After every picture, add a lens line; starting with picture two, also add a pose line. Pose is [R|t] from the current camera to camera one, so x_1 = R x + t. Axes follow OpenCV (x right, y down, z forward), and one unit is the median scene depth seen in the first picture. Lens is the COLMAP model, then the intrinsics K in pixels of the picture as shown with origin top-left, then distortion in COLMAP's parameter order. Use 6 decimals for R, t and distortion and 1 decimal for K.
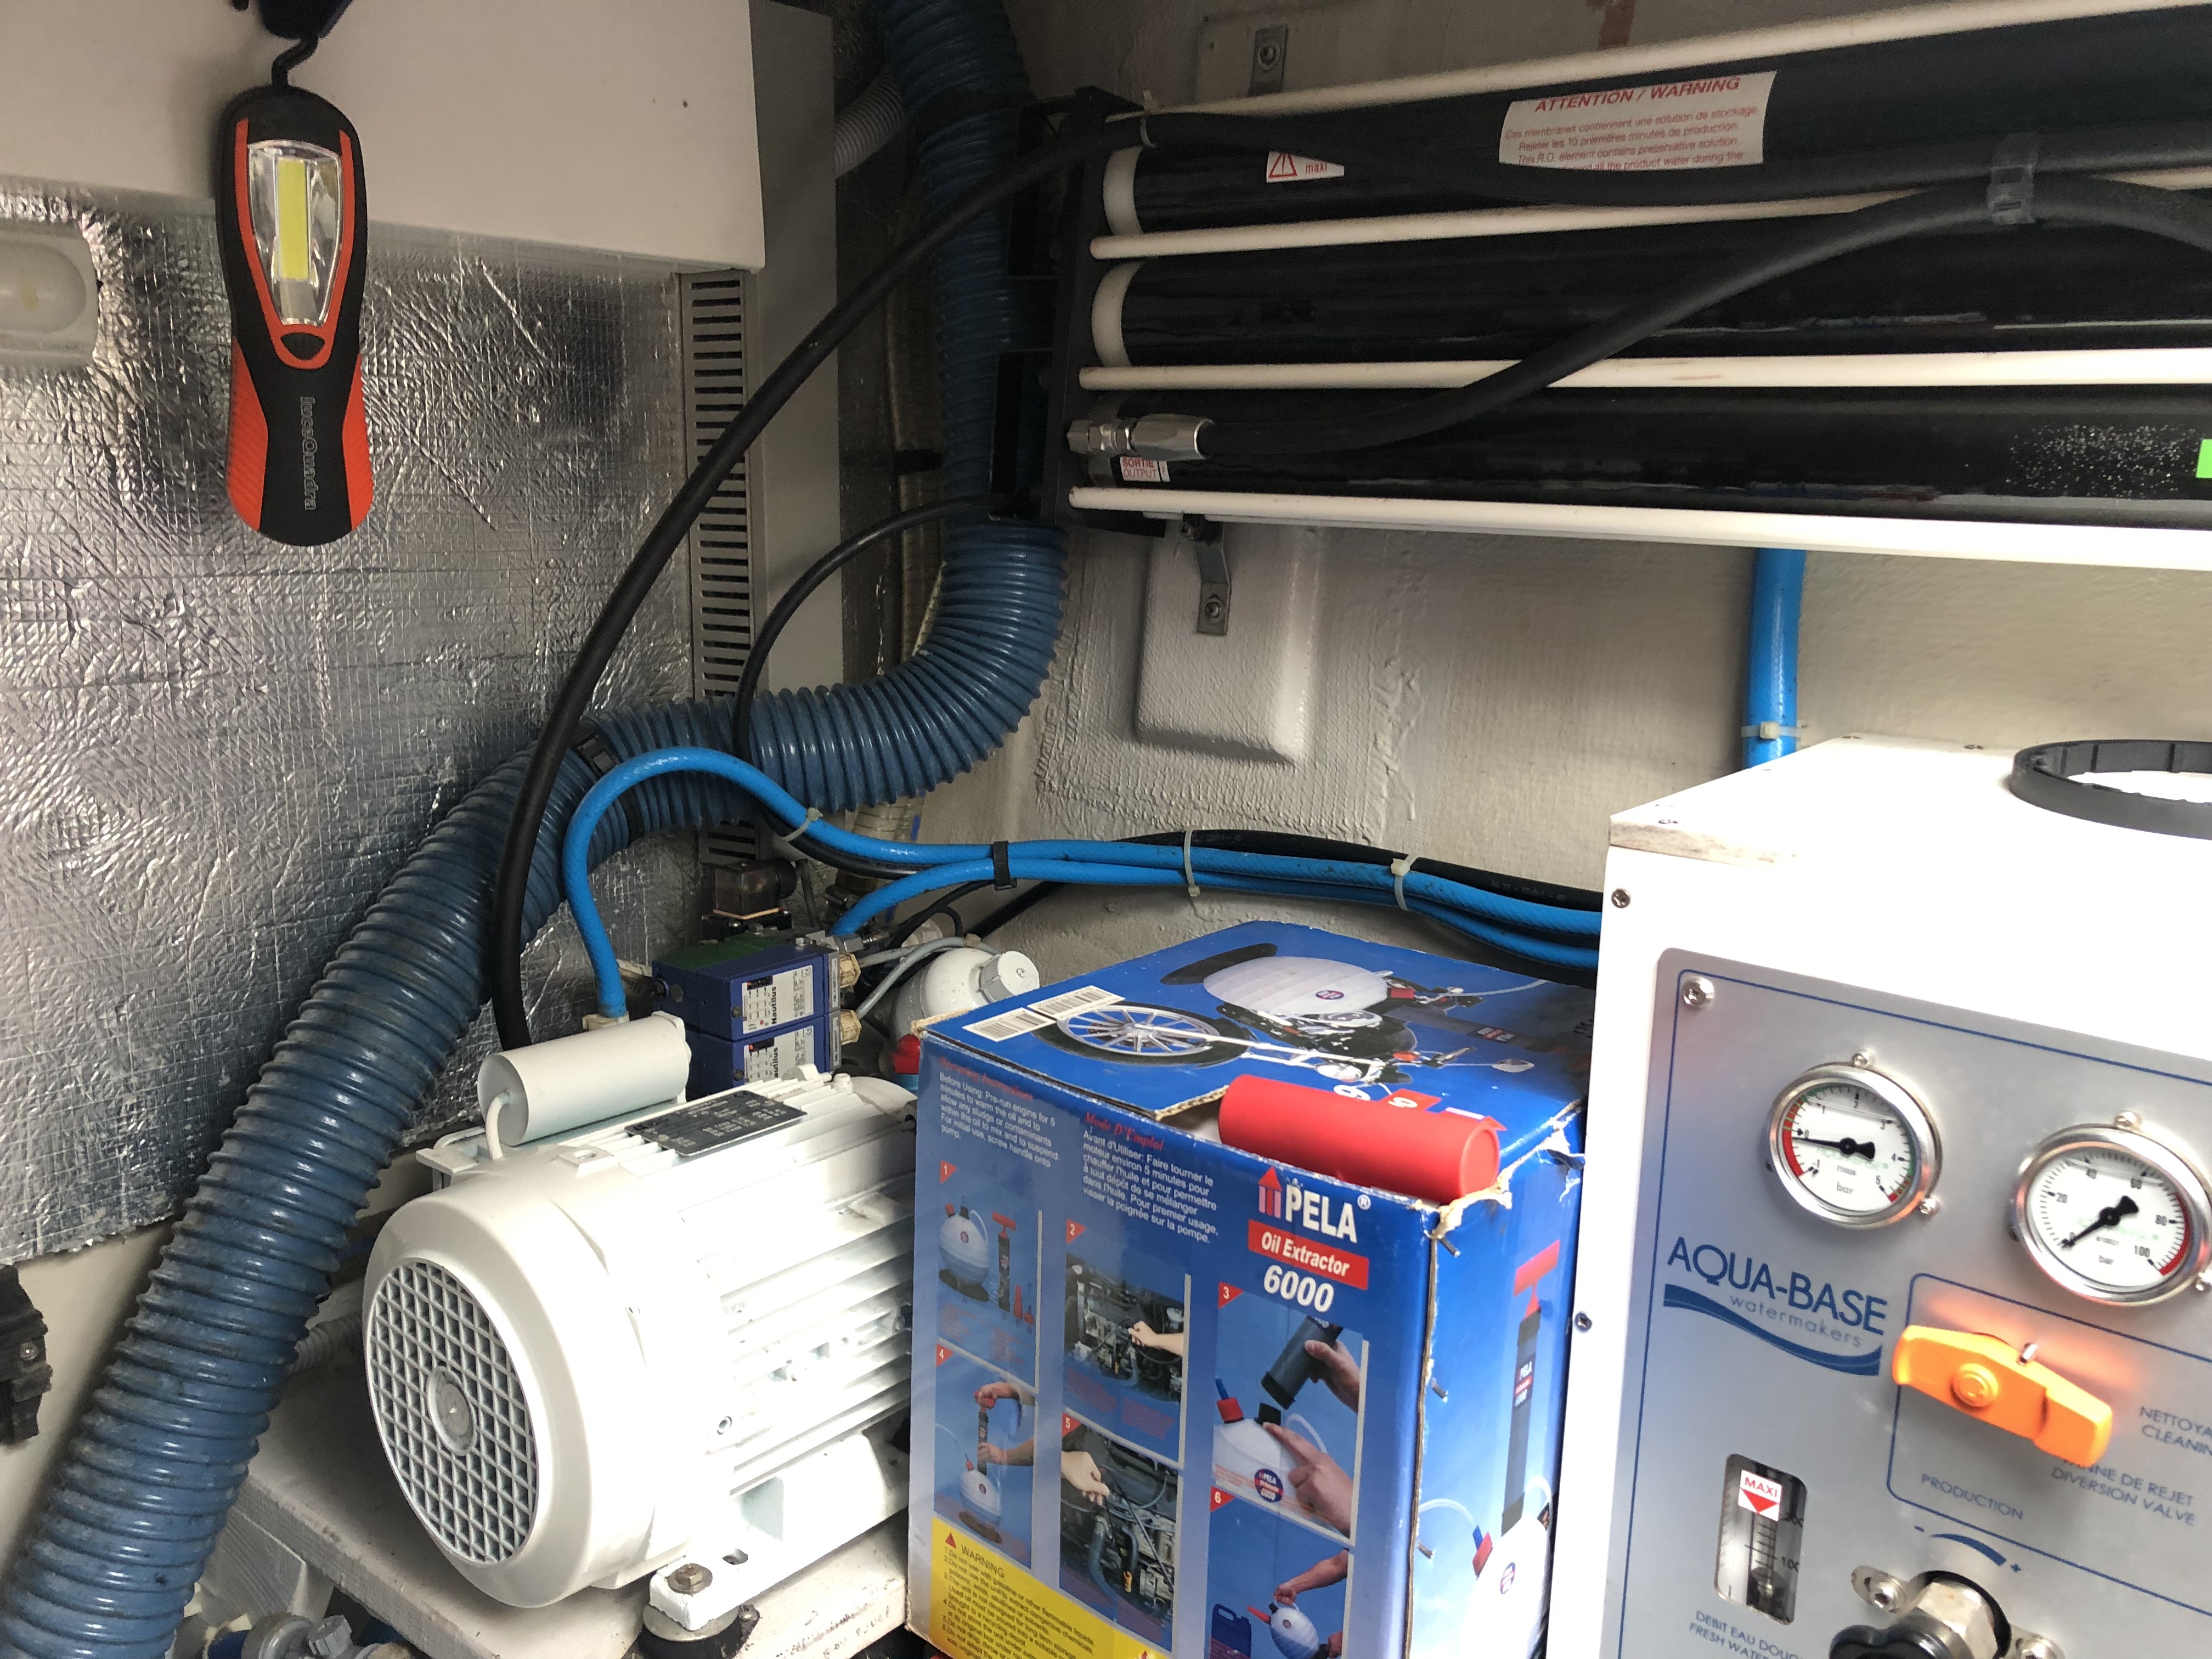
lens RADIAL K [[1809.4, 0, 1106.0], [0, 1809.4, 829.5], [0, 0, 1]] dist [-0.061549, 0.206089]
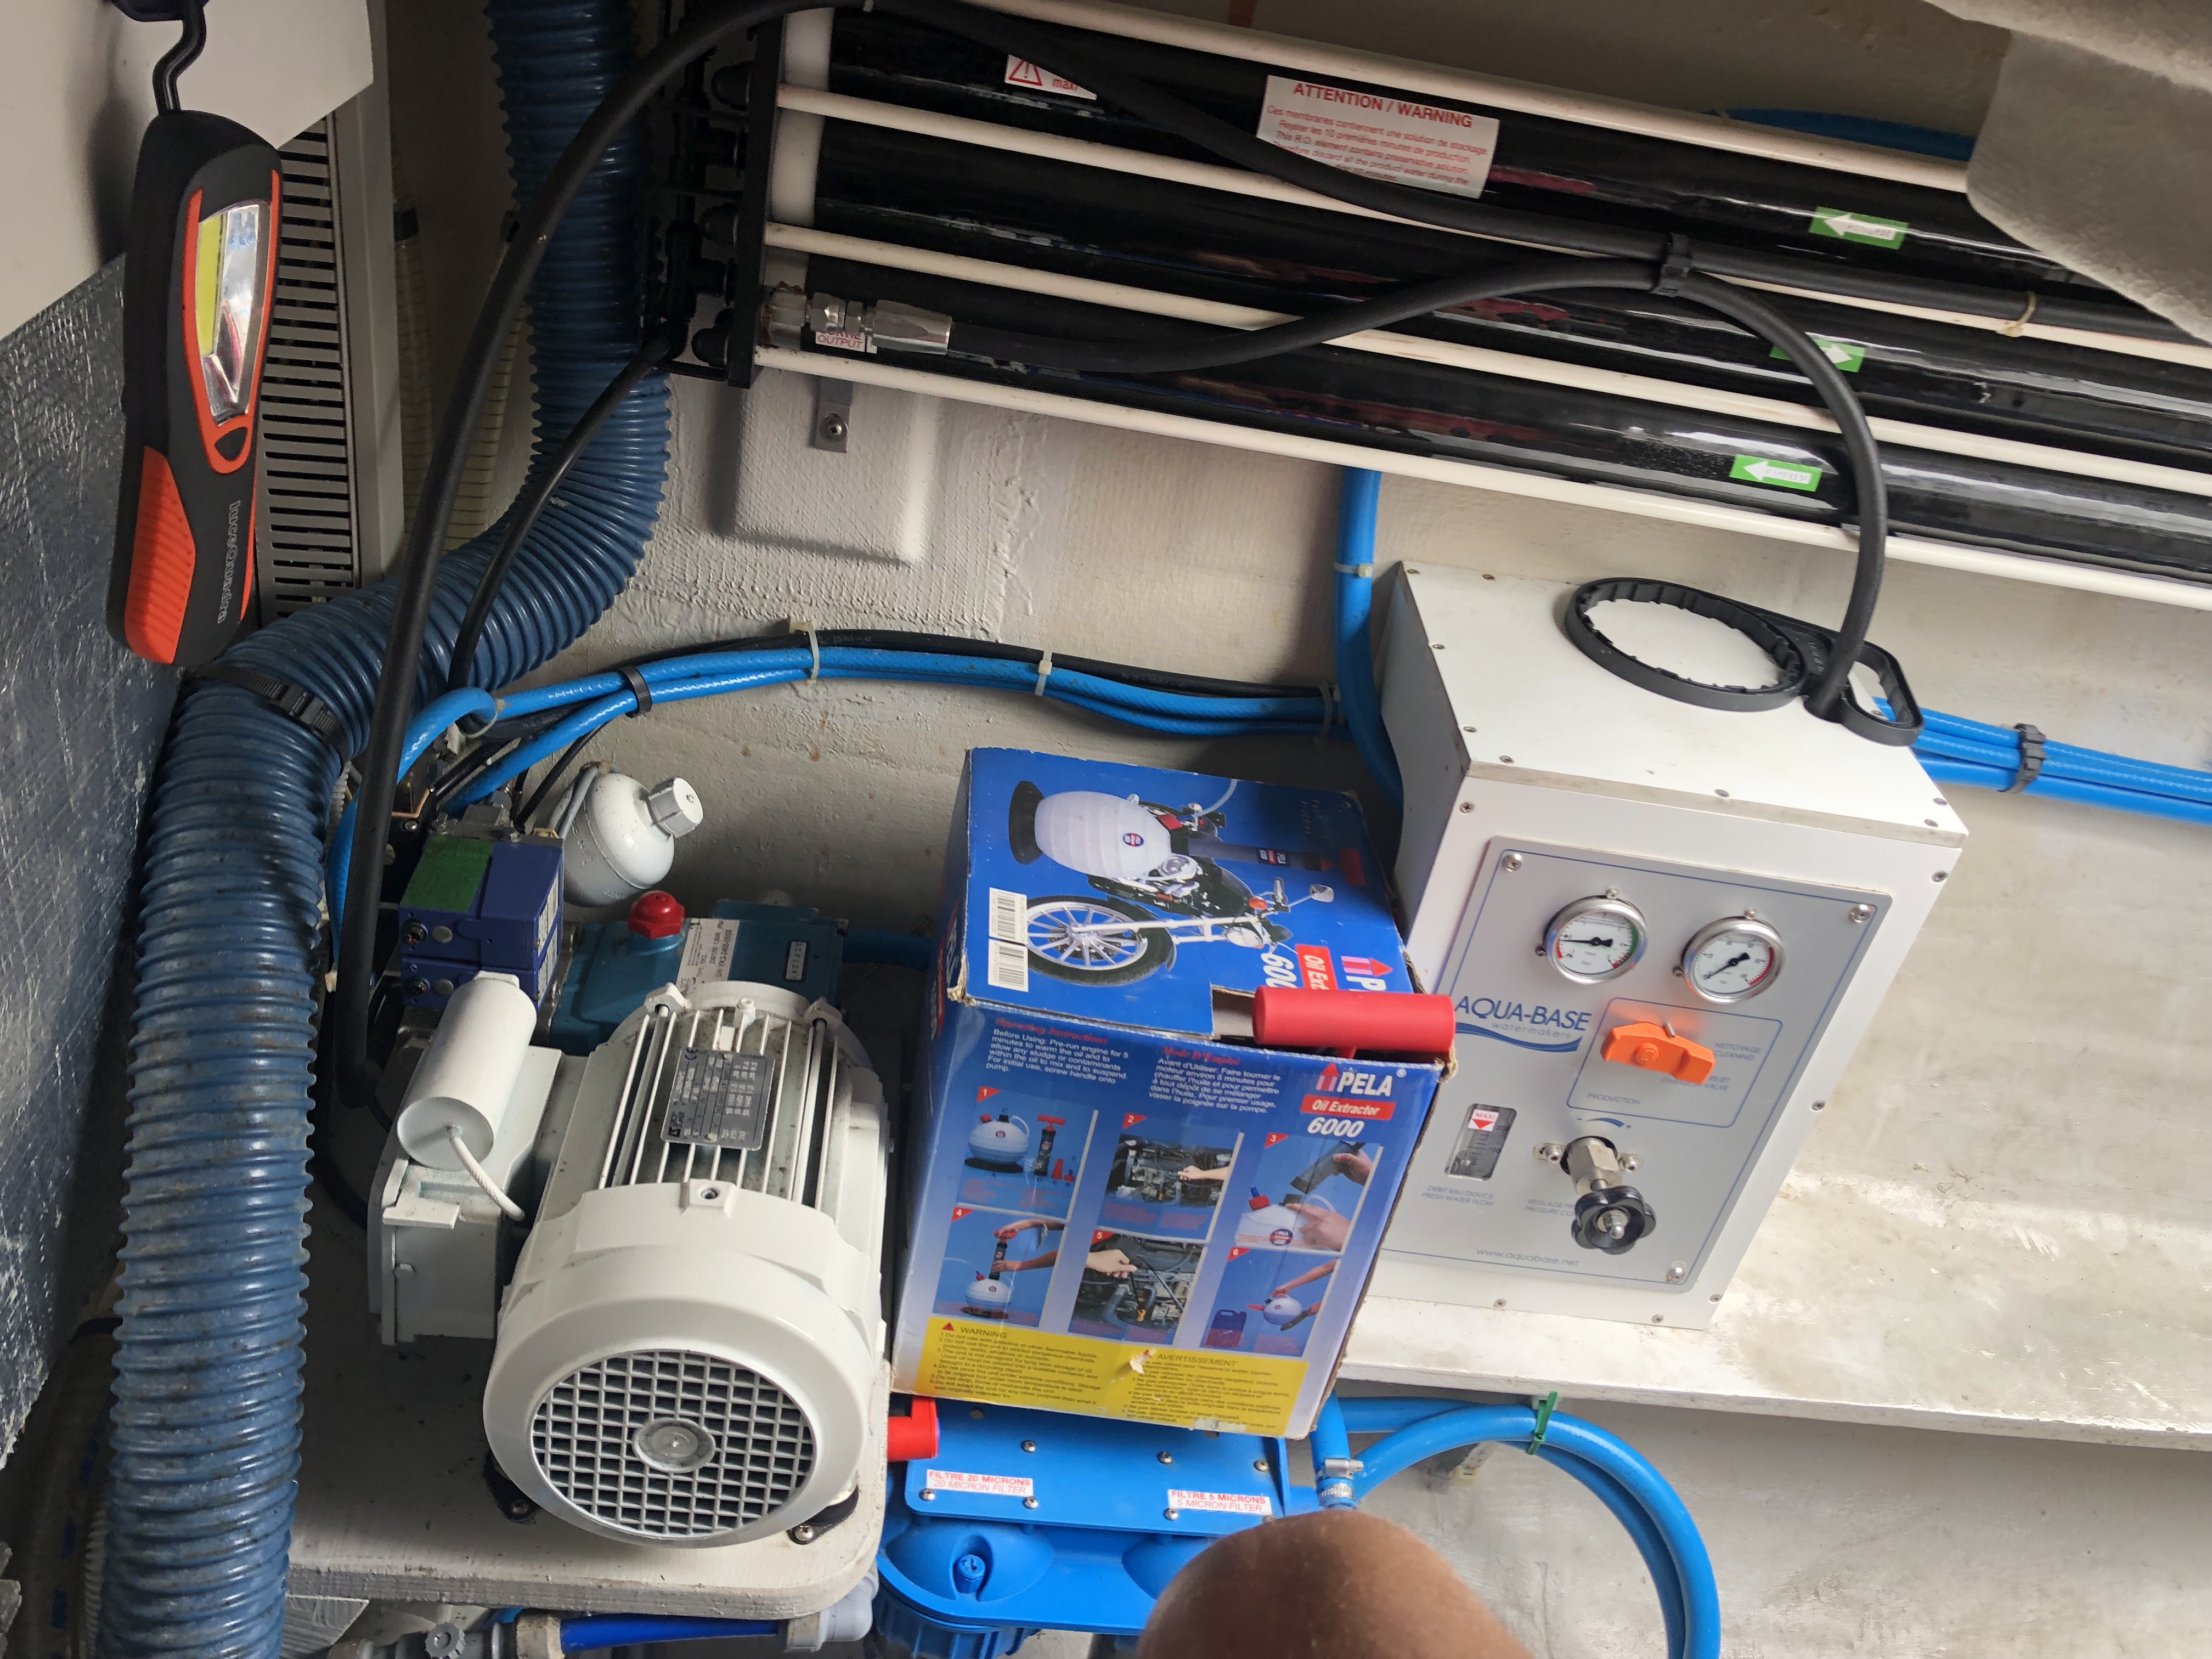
lens RADIAL K [[1860.2, 0, 1091.4], [0, 1860.2, 827.2], [0, 0, 1]] dist [0.059736, -0.150181]
pose [[0.748975, -0.265465, 0.607095, -0.795204], [-0.005300, 0.913805, 0.406119, -0.516151], [-0.662577, -0.307391, 0.683010, 0.153025]]
